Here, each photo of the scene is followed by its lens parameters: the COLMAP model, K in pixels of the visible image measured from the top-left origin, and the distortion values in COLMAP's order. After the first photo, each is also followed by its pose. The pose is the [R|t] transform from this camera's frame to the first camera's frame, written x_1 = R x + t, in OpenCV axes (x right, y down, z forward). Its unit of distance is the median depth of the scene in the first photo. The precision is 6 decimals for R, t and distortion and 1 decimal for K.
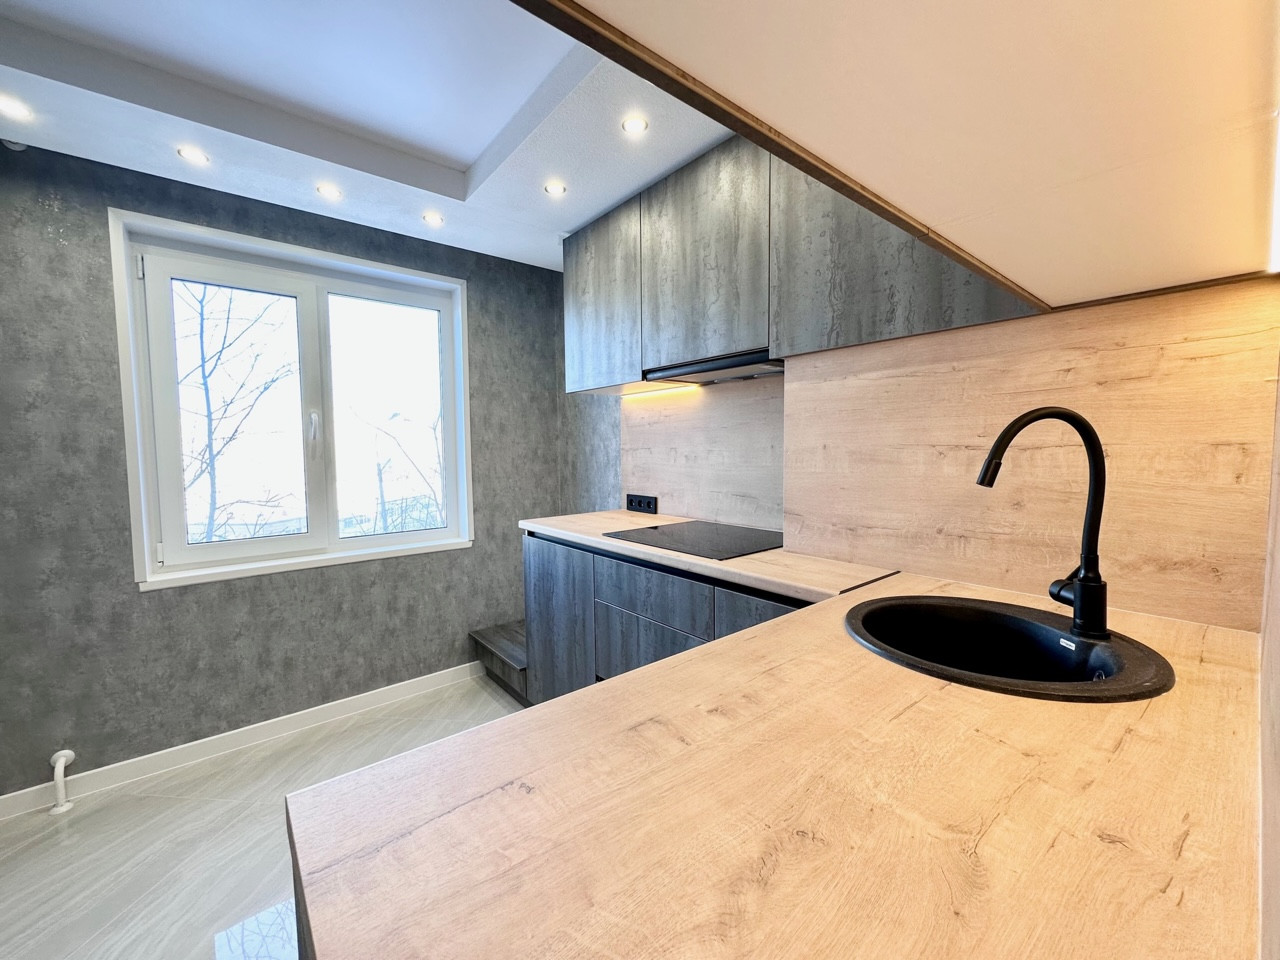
lens RADIAL K [[509.1, 0, 640.0], [0, 509.1, 480.0], [0, 0, 1]] dist [-0.000696, -0.000202]
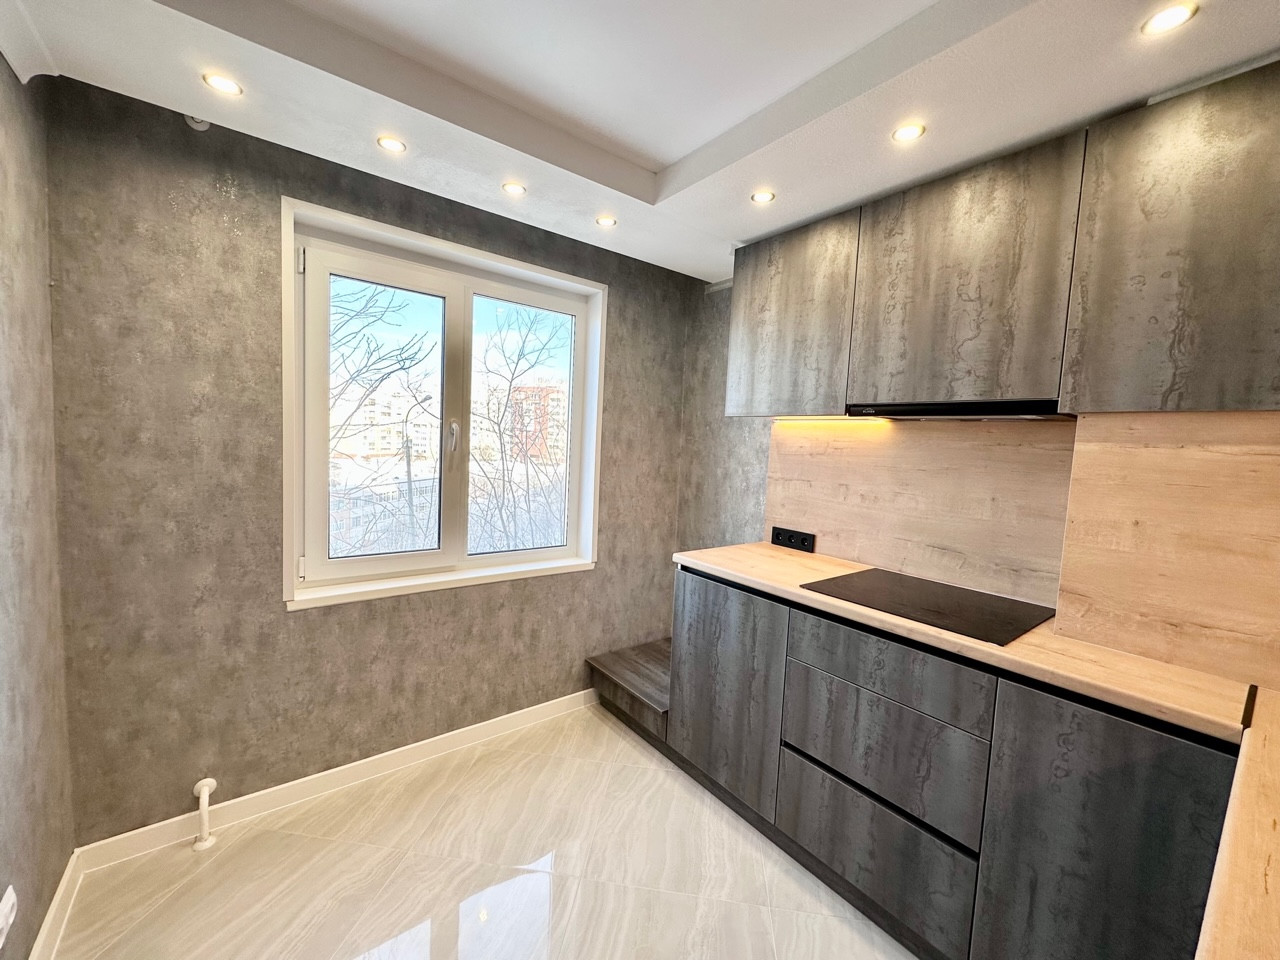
lens RADIAL K [[509.1, 0, 640.0], [0, 509.1, 480.0], [0, 0, 1]] dist [-0.000696, -0.000202]
pose [[0.997773, 0.060800, -0.027413, -0.314601], [-0.060475, 0.998091, 0.012541, -0.068192], [0.028123, -0.010856, 0.999546, 0.086016]]
